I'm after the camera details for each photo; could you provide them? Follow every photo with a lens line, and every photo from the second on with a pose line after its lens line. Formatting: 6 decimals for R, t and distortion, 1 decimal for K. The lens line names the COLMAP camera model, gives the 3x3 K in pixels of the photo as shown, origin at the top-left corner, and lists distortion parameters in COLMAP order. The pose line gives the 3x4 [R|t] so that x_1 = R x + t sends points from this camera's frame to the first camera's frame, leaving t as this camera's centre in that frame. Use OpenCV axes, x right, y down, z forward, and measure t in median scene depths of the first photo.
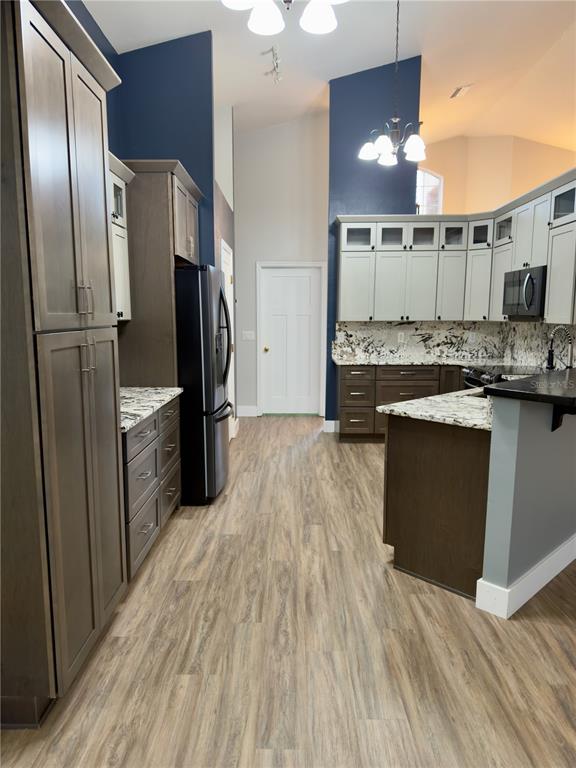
lens RADIAL K [[532.2, 0, 285.7], [0, 532.2, 386.9], [0, 0, 1]] dist [0.165389, -0.350611]
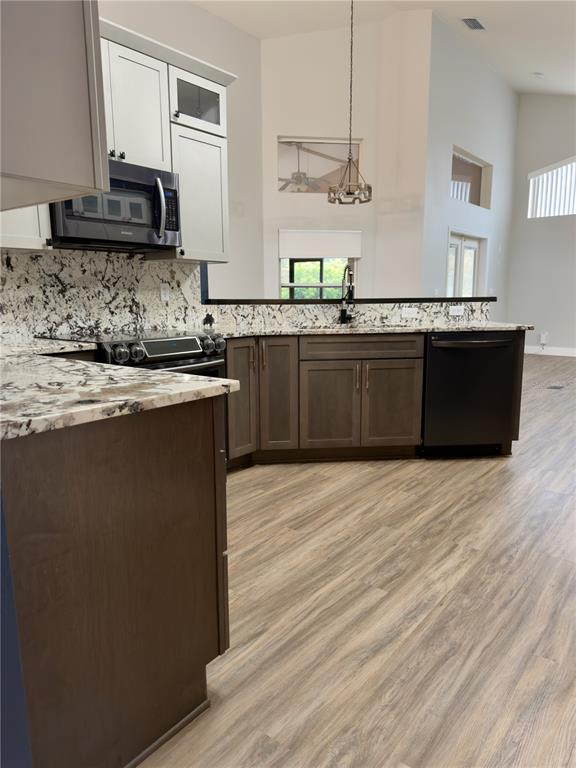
lens RADIAL K [[532.2, 0, 285.7], [0, 532.2, 386.9], [0, 0, 1]] dist [0.165389, -0.350611]
pose [[-0.790687, -0.100312, 0.603946, -0.065995], [0.088638, 0.957334, 0.275053, -0.103908], [-0.605769, 0.271014, -0.748061, 1.122158]]
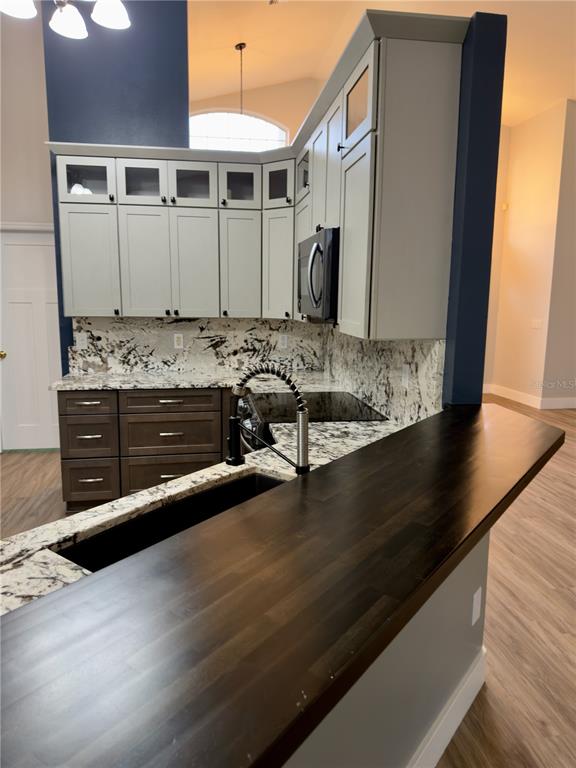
lens RADIAL K [[532.2, 0, 285.7], [0, 532.2, 386.9], [0, 0, 1]] dist [0.165389, -0.350611]
pose [[0.986010, -0.020195, 0.165461, 0.246915], [0.014623, 0.999286, 0.034825, -0.060205], [-0.166046, -0.031918, 0.985601, 0.342340]]
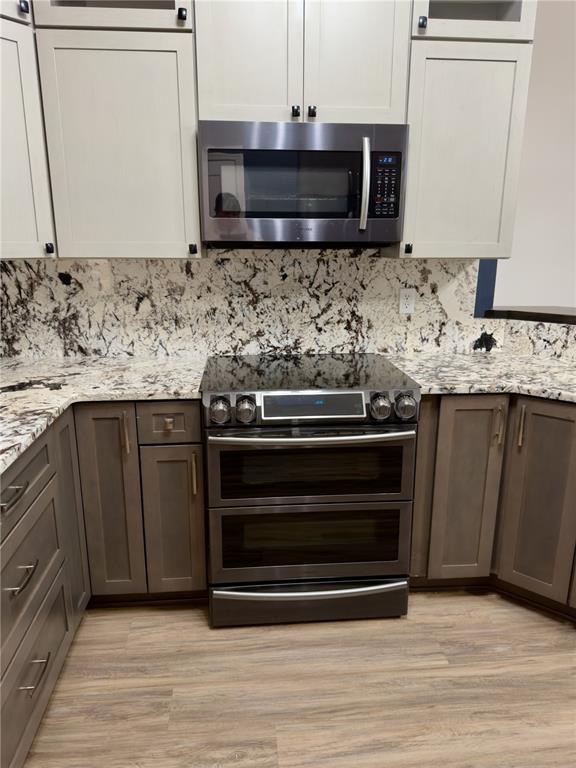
lens RADIAL K [[543.1, 0, 288.0], [0, 543.1, 384.0], [0, 0, 1]] dist [0.099469, -0.119066]
pose [[-0.101298, -0.247800, 0.963501, -0.000635], [0.133920, 0.956271, 0.260020, -0.112827], [-0.985801, 0.155372, -0.063683, 0.858140]]
